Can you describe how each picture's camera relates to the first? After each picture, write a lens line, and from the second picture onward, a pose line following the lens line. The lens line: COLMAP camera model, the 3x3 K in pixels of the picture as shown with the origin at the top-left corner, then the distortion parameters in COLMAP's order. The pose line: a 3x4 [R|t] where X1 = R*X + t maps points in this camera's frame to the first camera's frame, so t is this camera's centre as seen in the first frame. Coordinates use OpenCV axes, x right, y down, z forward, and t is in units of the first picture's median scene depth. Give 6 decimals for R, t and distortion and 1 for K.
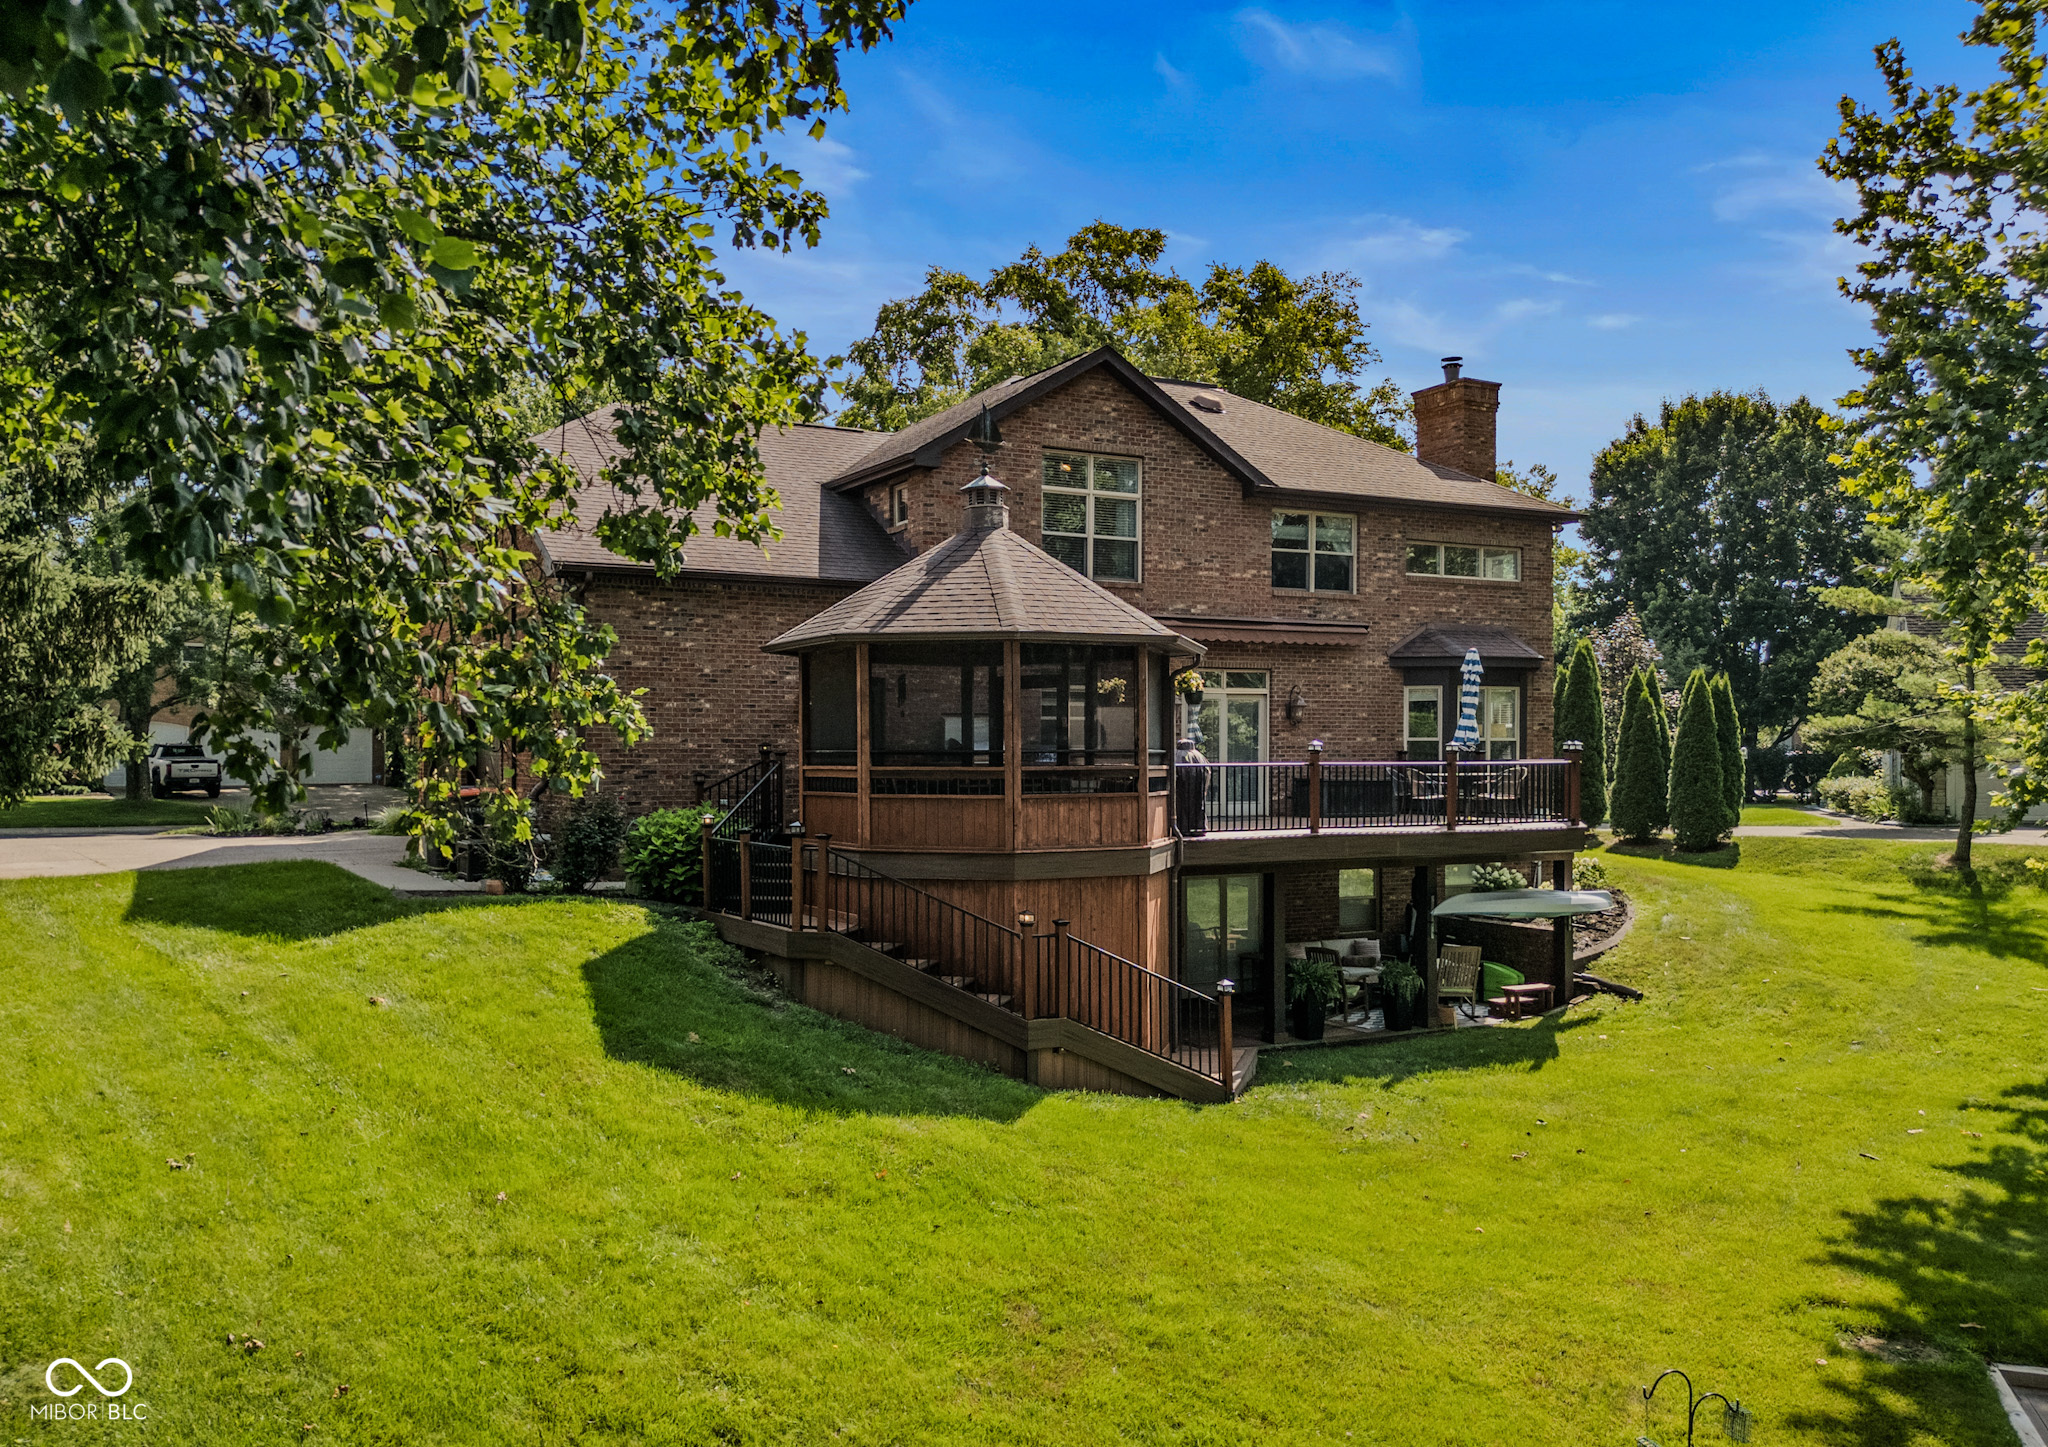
lens RADIAL K [[1705.9, 0, 983.1], [0, 1705.9, 736.1], [0, 0, 1]] dist [0.034586, -0.027805]
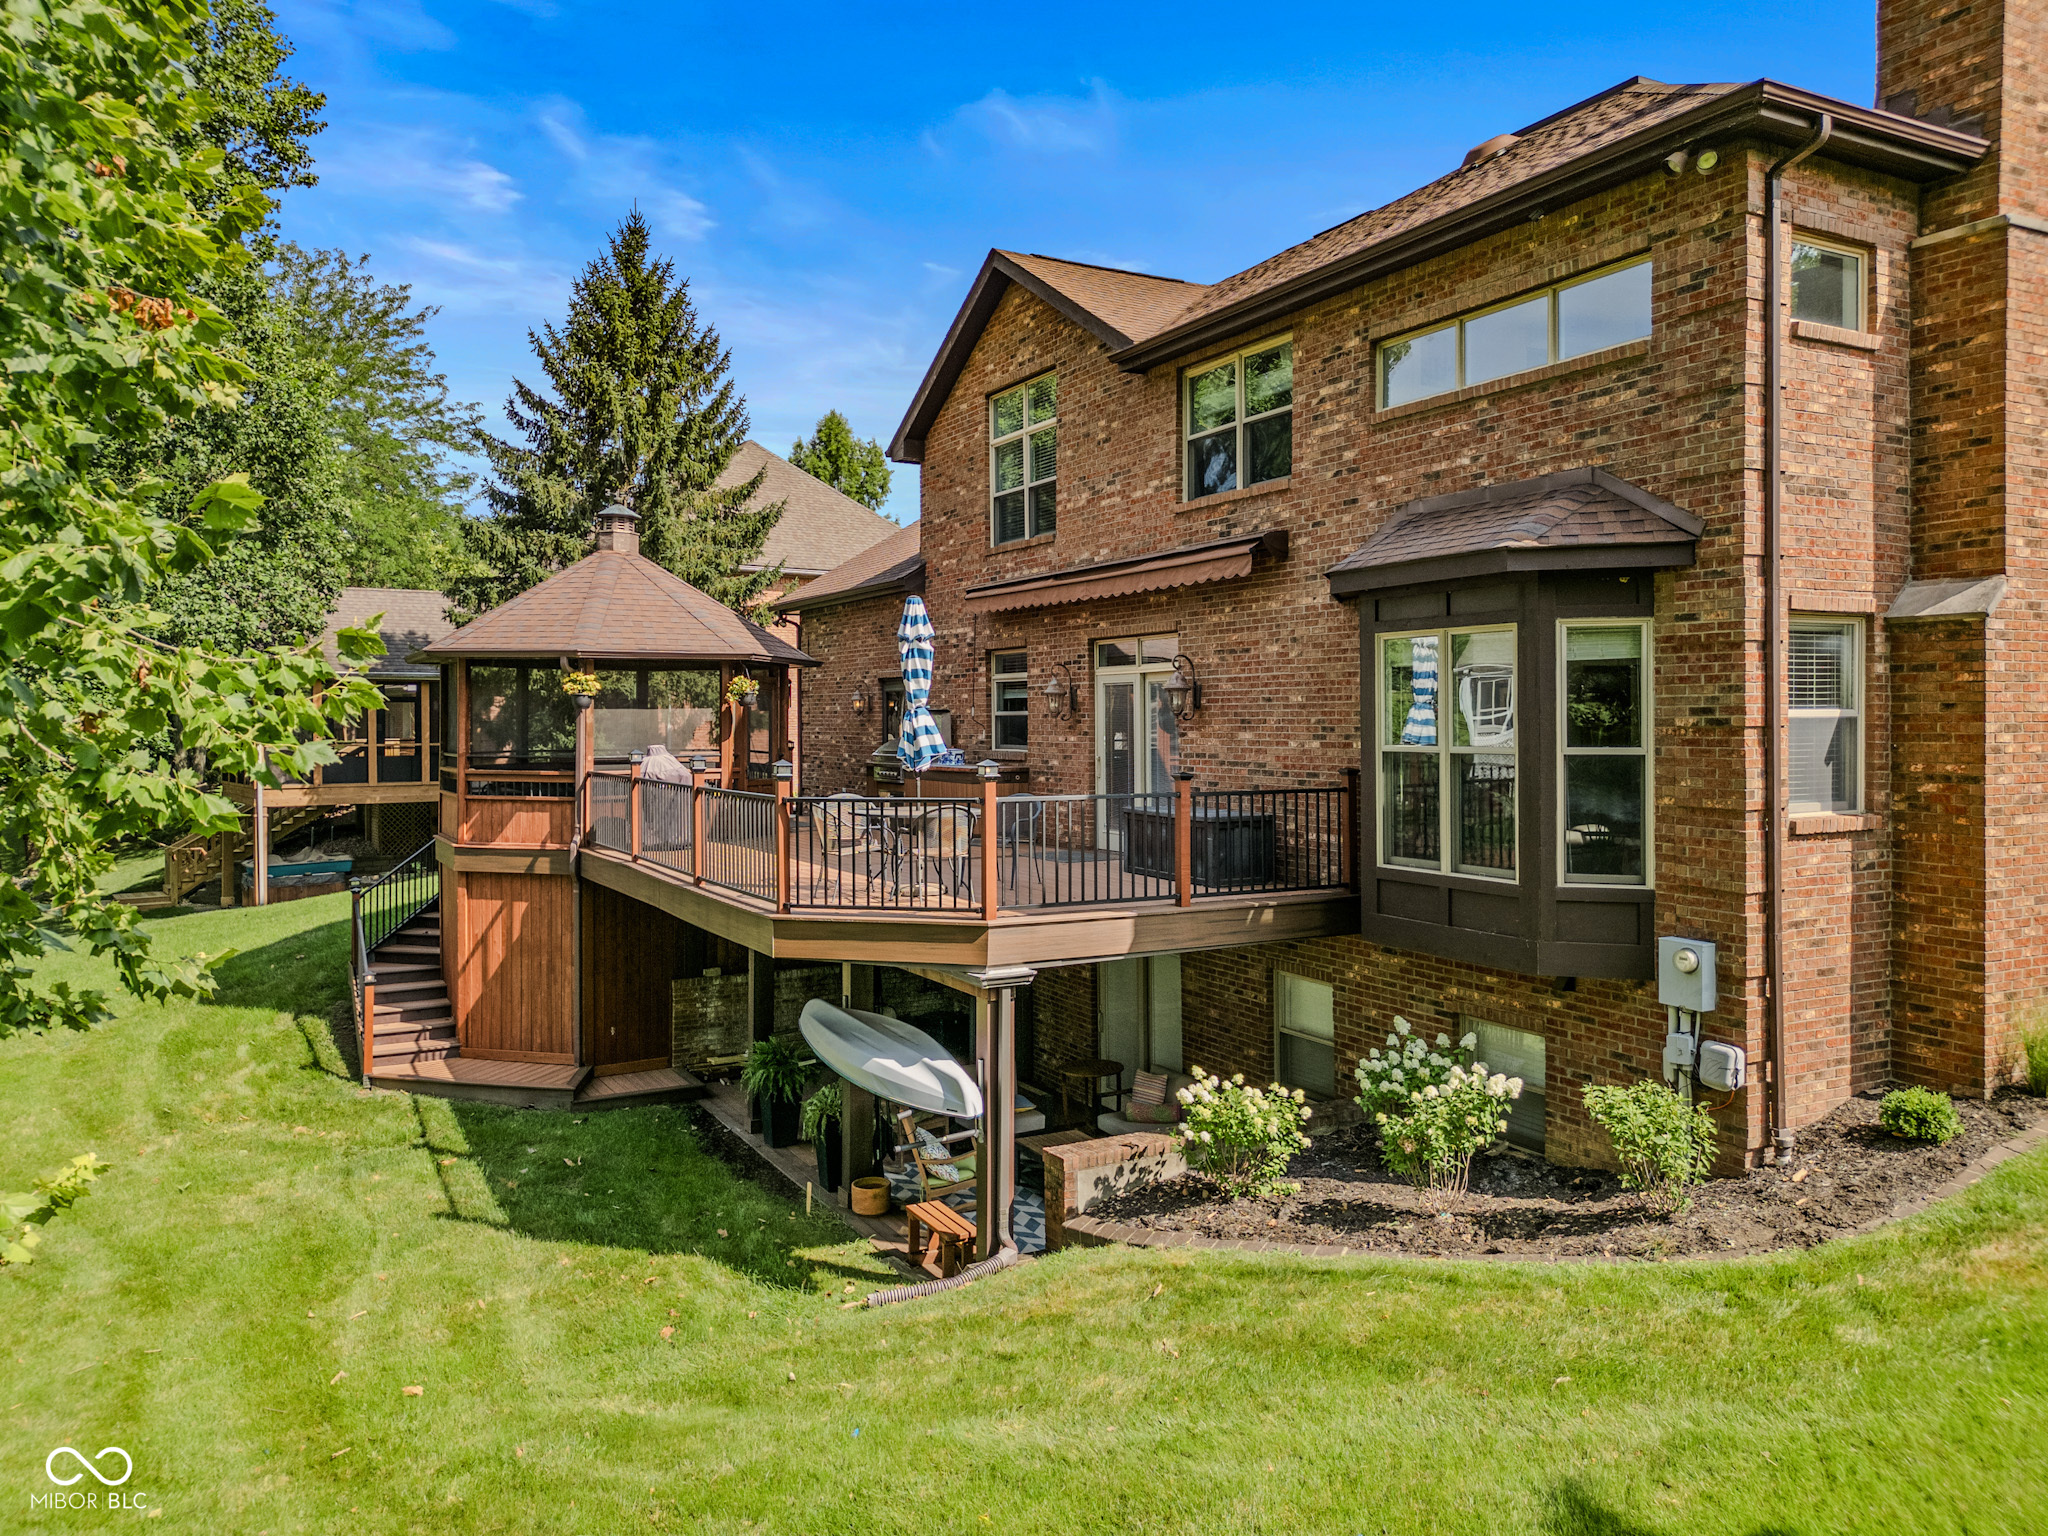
lens RADIAL K [[1451.0, 0, 1034.8], [0, 1451.0, 739.6], [0, 0, 1]] dist [0.050508, -0.049294]
pose [[0.000450, 0.015085, -0.999886, 0.716127], [0.012255, 0.999811, 0.015089, -0.007966], [0.999925, -0.012260, 0.000265, 0.960246]]
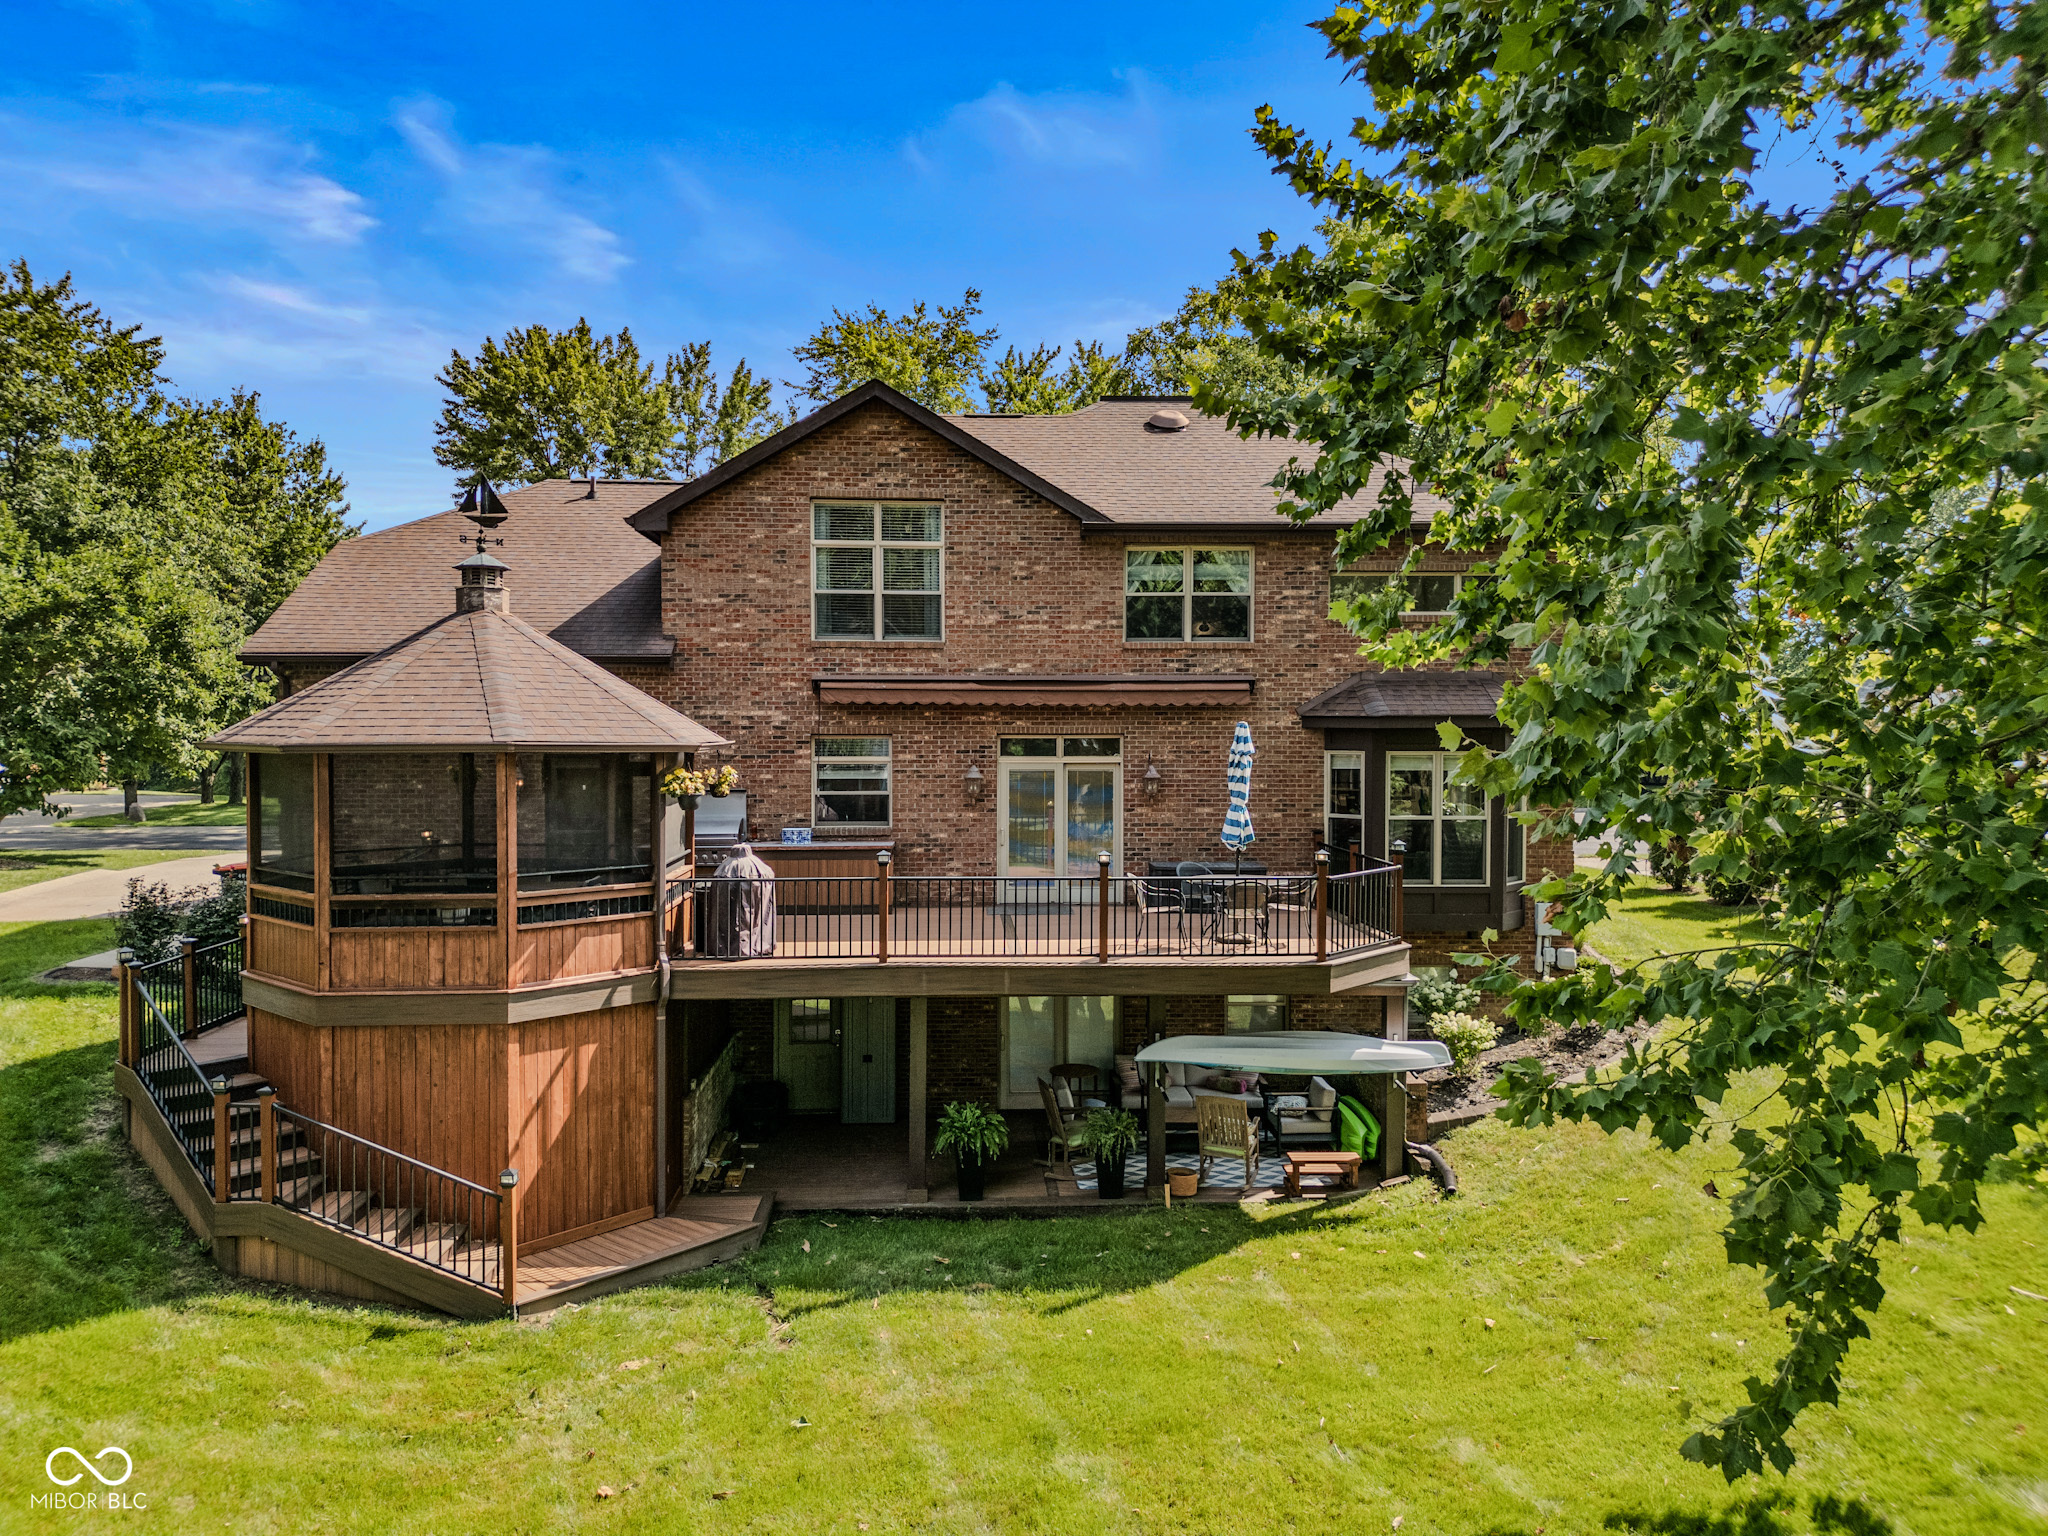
lens RADIAL K [[1451.0, 0, 1016.4], [0, 1451.0, 752.4], [0, 0, 1]] dist [0.050508, -0.049294]
pose [[0.893769, 0.009682, -0.448423, 0.454687], [0.003099, 0.999610, 0.027759, -0.051327], [0.448517, -0.026200, 0.893390, 0.328294]]
